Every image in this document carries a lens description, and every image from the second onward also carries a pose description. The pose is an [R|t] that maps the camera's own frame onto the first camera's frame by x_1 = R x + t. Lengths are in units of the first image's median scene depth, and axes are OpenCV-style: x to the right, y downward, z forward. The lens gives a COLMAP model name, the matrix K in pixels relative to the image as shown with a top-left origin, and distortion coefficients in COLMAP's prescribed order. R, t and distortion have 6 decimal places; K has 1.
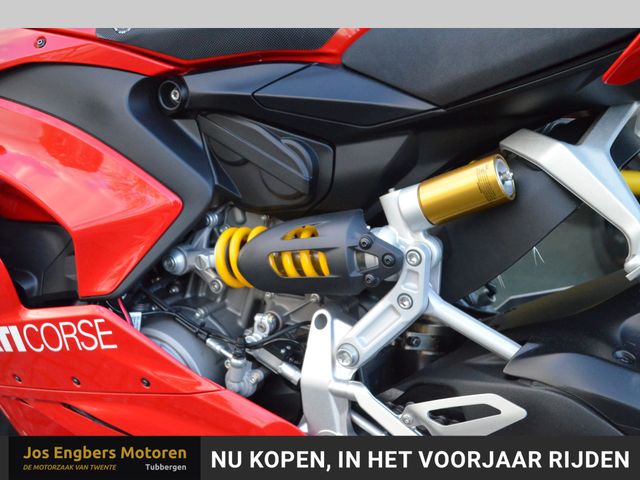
lens RADIAL K [[839.3, 0, 298.9], [0, 839.3, 241.5], [0, 0, 1]] dist [0.077873, 0.009303]
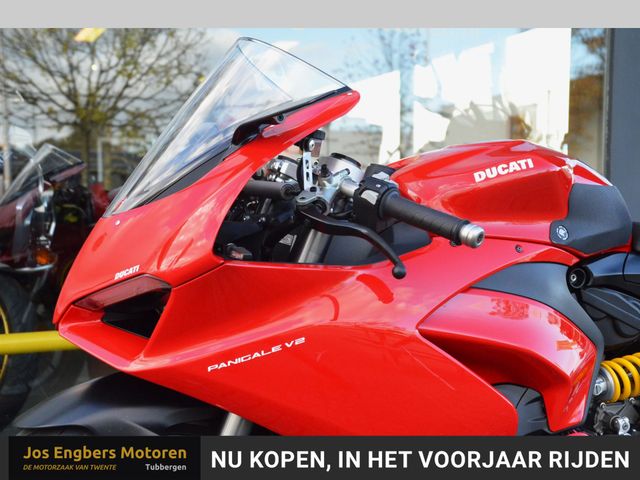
lens RADIAL K [[839.3, 0, 298.9], [0, 839.3, 241.5], [0, 0, 1]] dist [0.077873, 0.009303]
pose [[0.646086, -0.036885, 0.762373, -1.612794], [0.175047, 0.979370, -0.100963, -0.172962], [-0.742921, 0.198682, 0.639213, 0.403499]]
